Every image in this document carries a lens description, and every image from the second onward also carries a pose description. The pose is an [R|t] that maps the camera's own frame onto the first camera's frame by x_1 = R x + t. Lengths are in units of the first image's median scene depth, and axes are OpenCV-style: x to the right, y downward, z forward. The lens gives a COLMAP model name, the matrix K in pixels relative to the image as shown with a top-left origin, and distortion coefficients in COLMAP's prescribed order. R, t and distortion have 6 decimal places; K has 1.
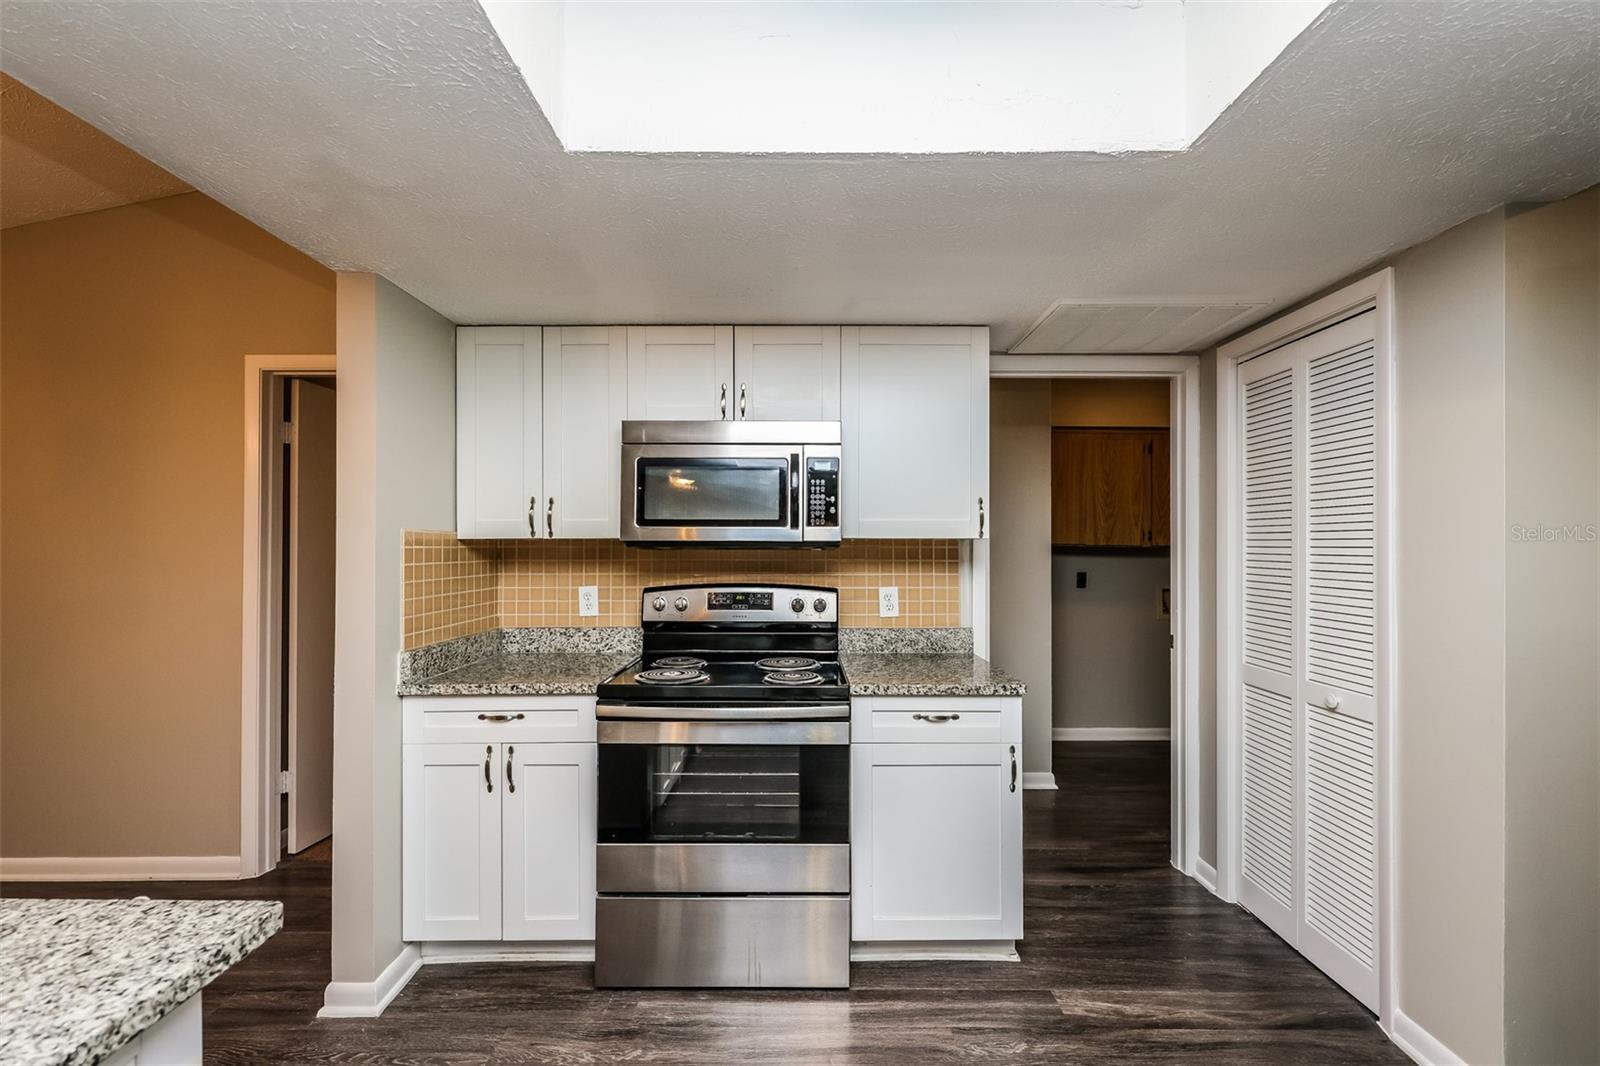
lens RADIAL K [[648.2, 0, 796.7], [0, 648.2, 543.0], [0, 0, 1]] dist [-0.000247, -0.000016]
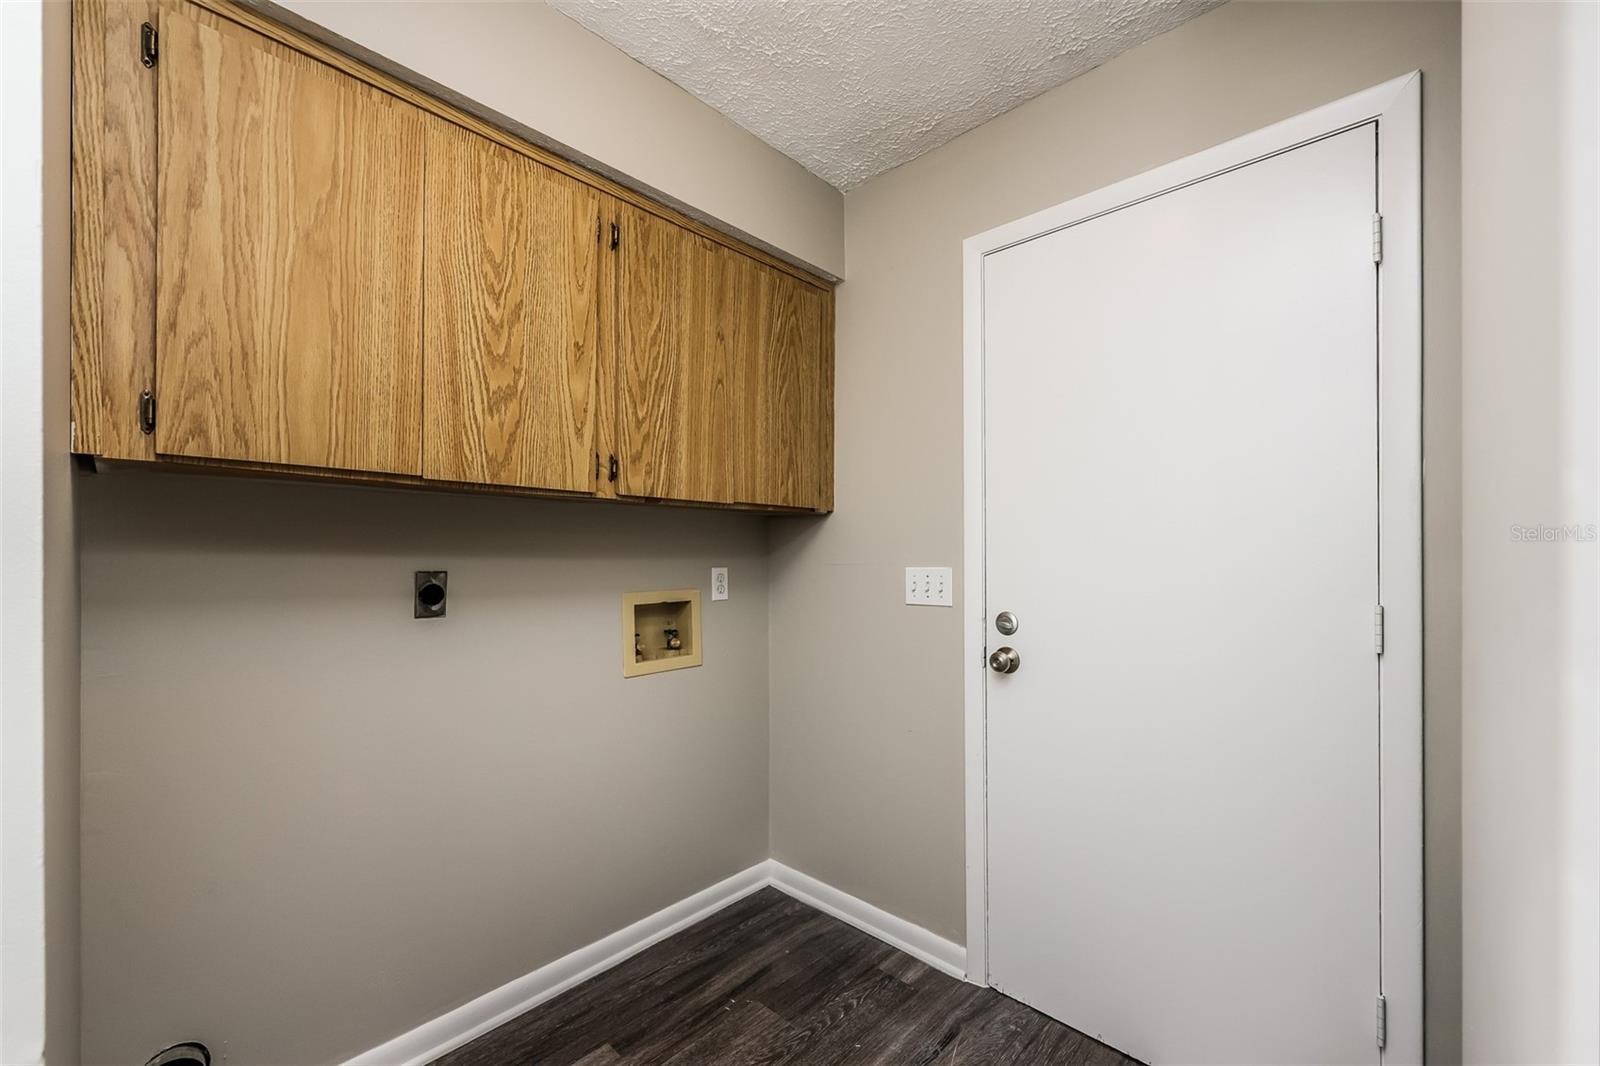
lens RADIAL K [[648.2, 0, 796.7], [0, 648.2, 543.0], [0, 0, 1]] dist [-0.000247, -0.000016]
pose [[0.689871, 0.003020, 0.723926, 0.584044], [-0.001018, 0.999994, -0.003202, 0.054840], [-0.723932, 0.001473, 0.689870, 1.118803]]
